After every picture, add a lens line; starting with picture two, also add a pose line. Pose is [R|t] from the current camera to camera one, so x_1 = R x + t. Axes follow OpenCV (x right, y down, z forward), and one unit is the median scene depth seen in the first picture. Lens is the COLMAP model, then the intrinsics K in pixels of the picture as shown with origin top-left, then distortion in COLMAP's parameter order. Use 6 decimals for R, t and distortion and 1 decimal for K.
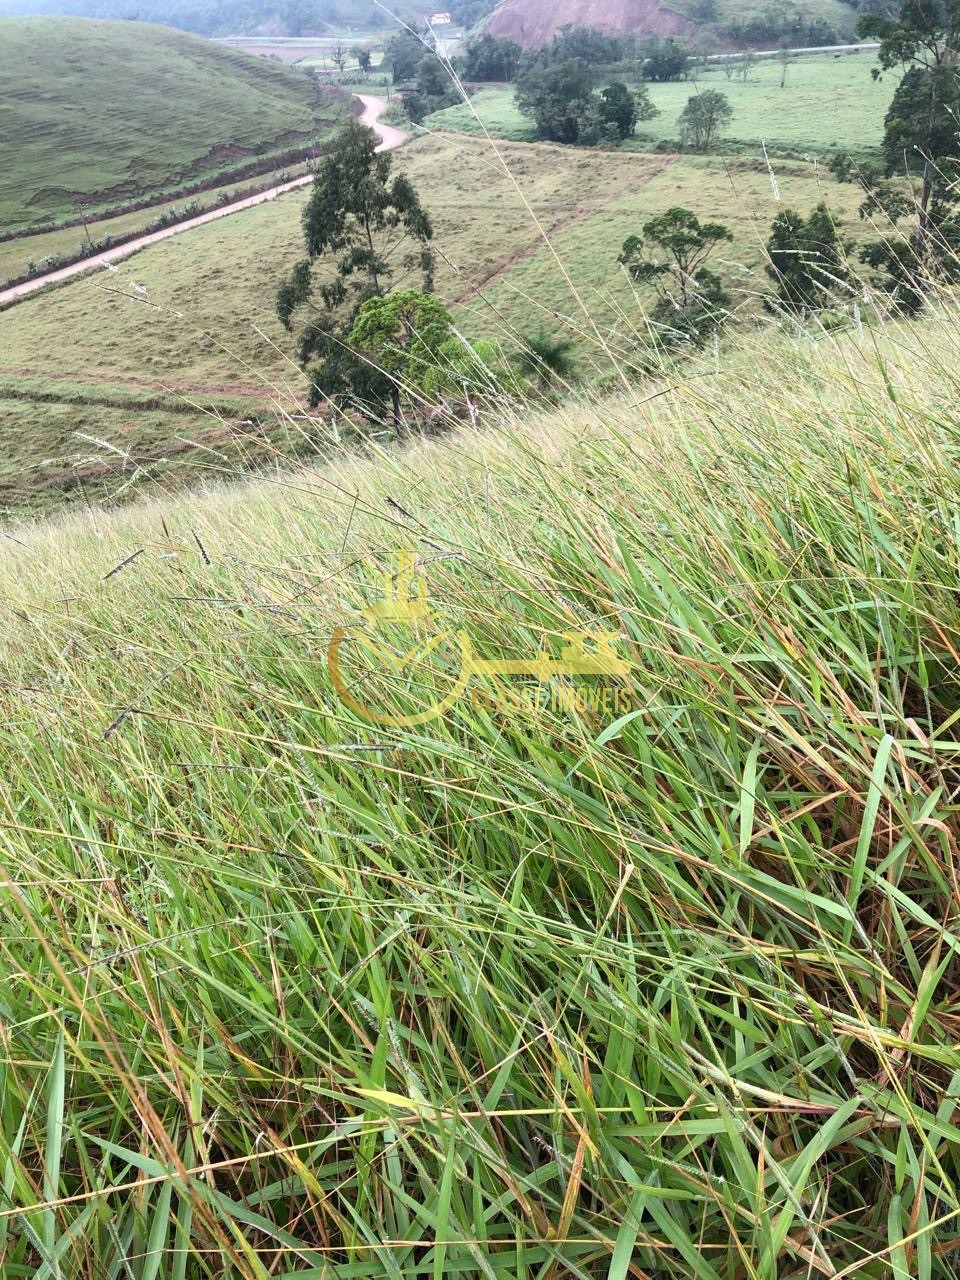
lens RADIAL K [[1074.1, 0, 500.6], [0, 1074.1, 643.7], [0, 0, 1]] dist [0.030417, 0.000517]
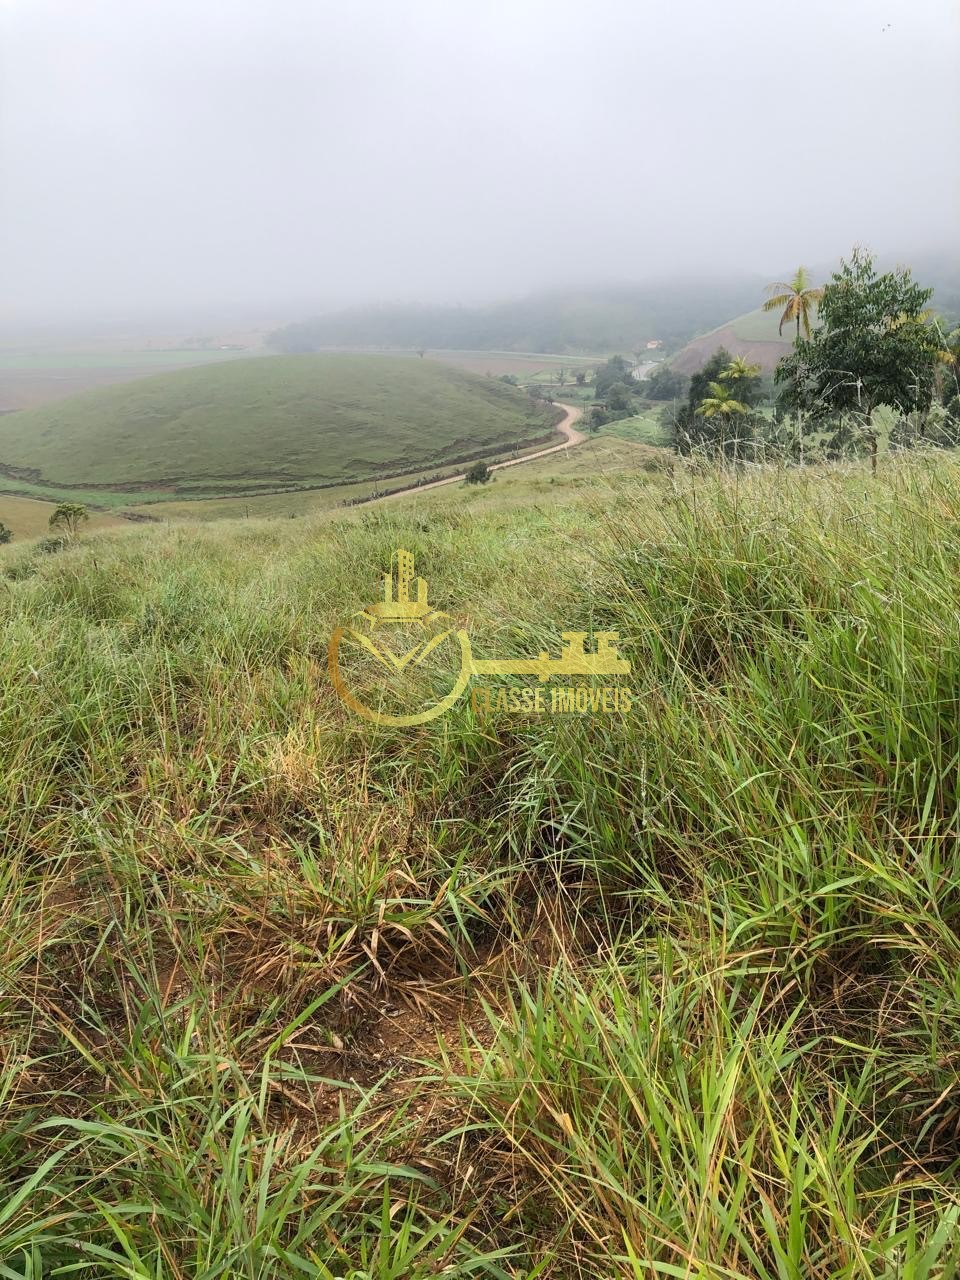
lens RADIAL K [[1045.2, 0, 480.0], [0, 1045.2, 640.0], [0, 0, 1]] dist [0.181207, -0.446005]
pose [[0.972175, 0.100530, -0.211589, 0.133689], [-0.146202, 0.966112, -0.212728, 0.159393], [0.183033, 0.237744, 0.953927, -0.426837]]
